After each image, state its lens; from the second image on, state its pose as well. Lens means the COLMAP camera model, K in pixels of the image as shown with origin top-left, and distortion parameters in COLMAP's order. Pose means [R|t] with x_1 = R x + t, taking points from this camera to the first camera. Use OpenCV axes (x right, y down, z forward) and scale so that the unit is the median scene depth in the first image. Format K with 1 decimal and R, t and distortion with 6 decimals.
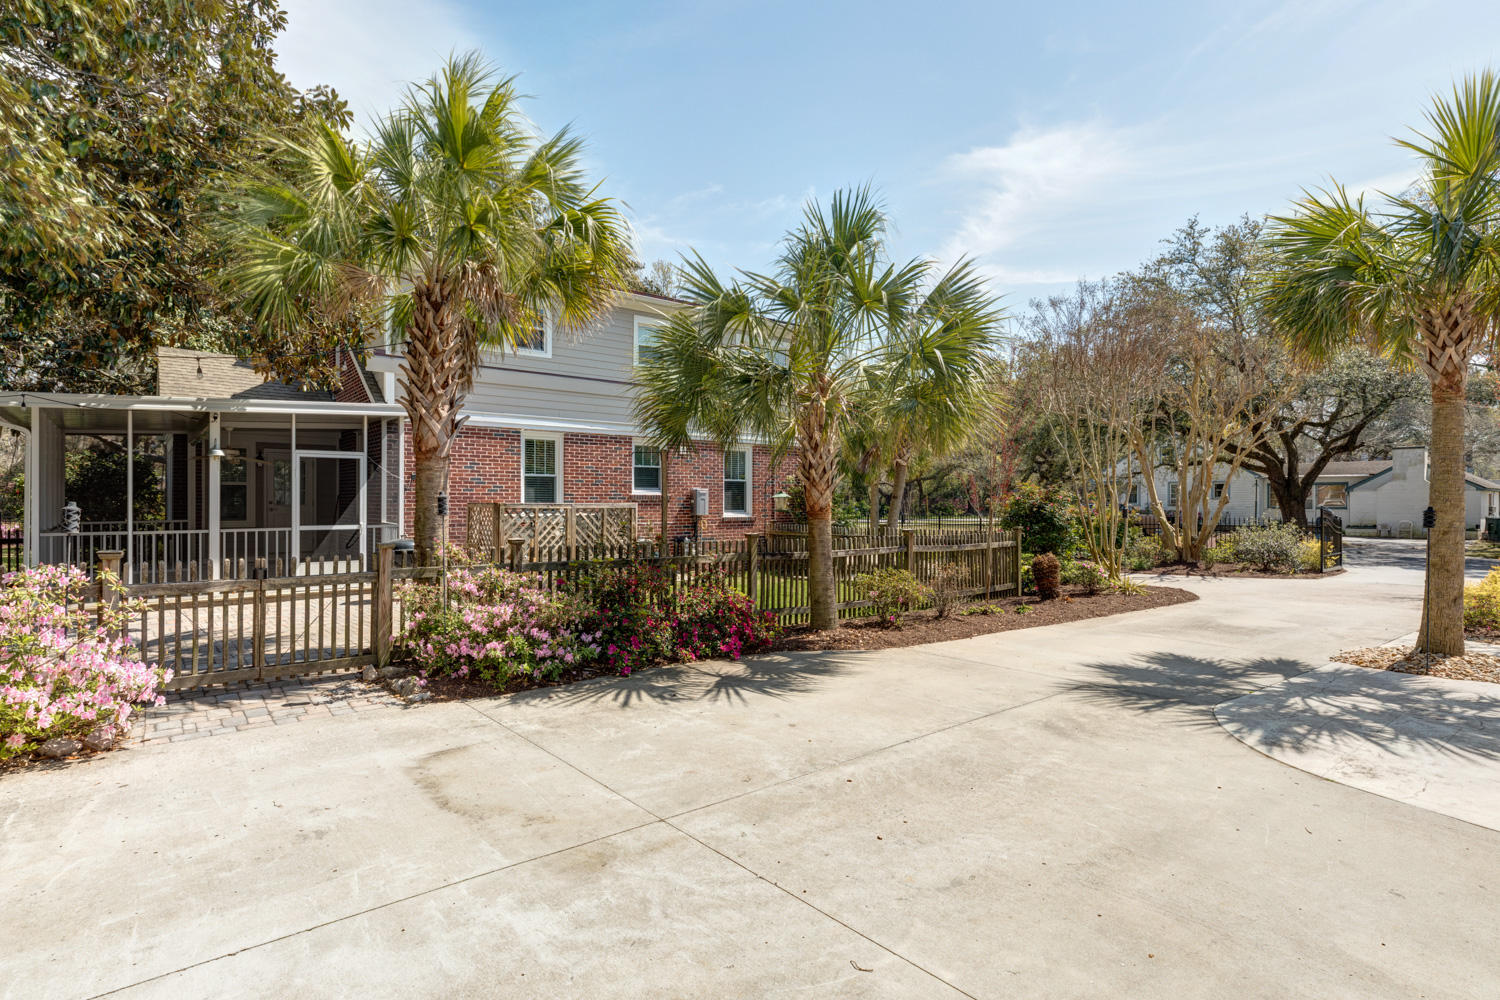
lens RADIAL K [[749.0, 0, 750.0], [0, 749.0, 500.0], [0, 0, 1]] dist [-0.006237, 0.000625]
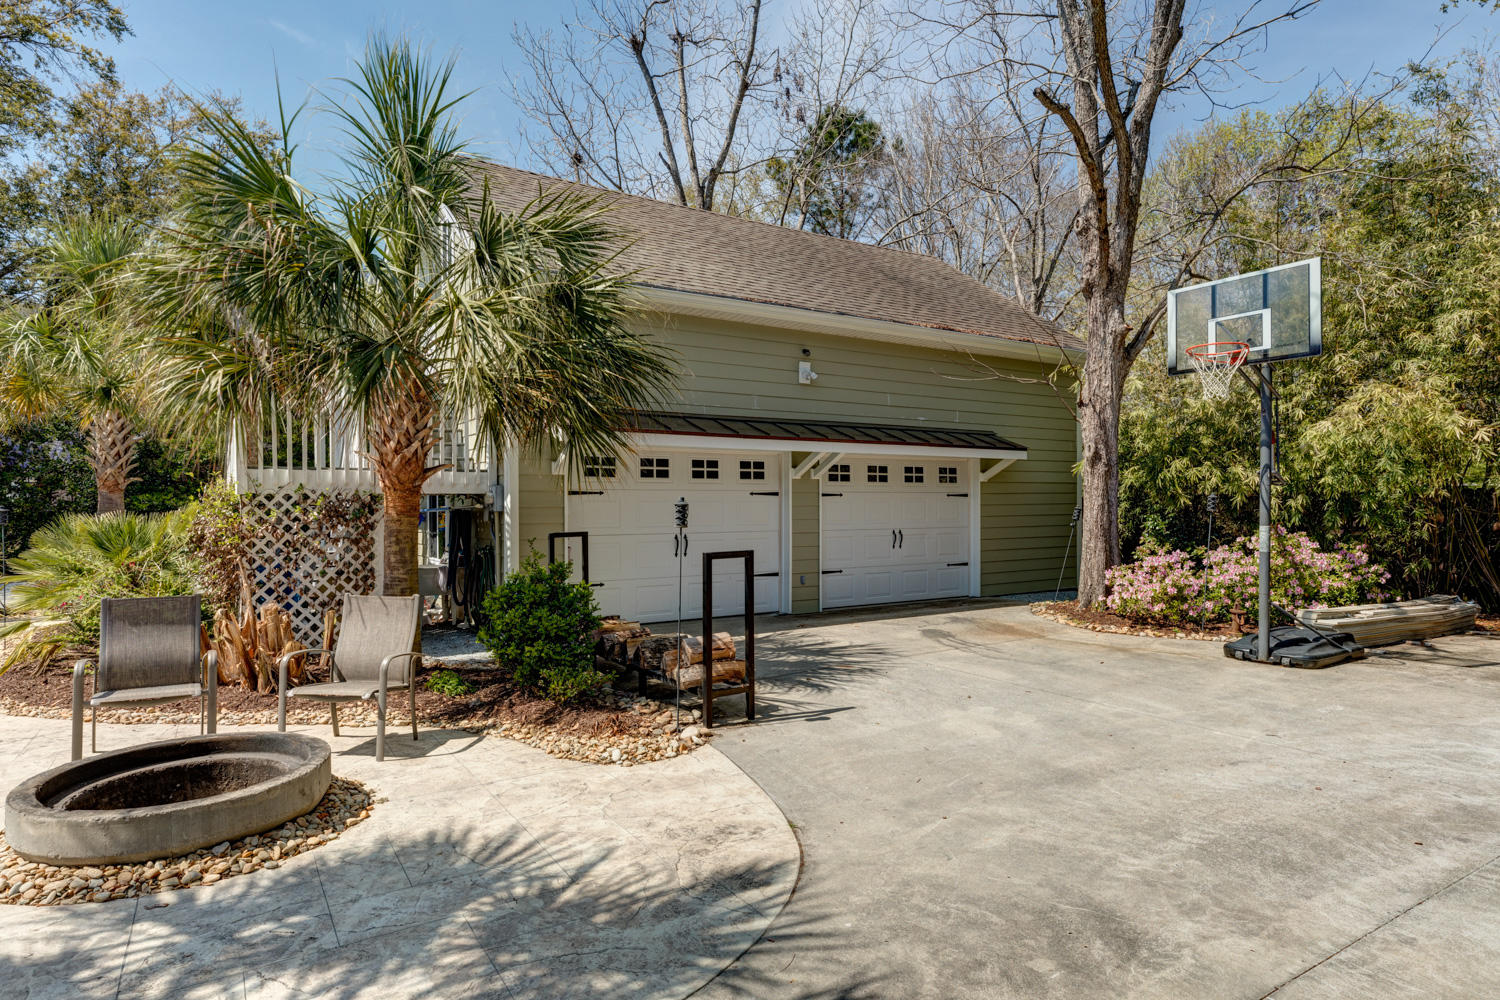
lens RADIAL K [[844.9, 0, 750.0], [0, 844.9, 500.0], [0, 0, 1]] dist [-0.000921, -0.000692]
pose [[-0.992238, 0.008411, 0.124071, 0.687639], [0.007032, 0.999909, -0.011544, 0.022659], [-0.124157, -0.010582, -0.992206, 1.895875]]
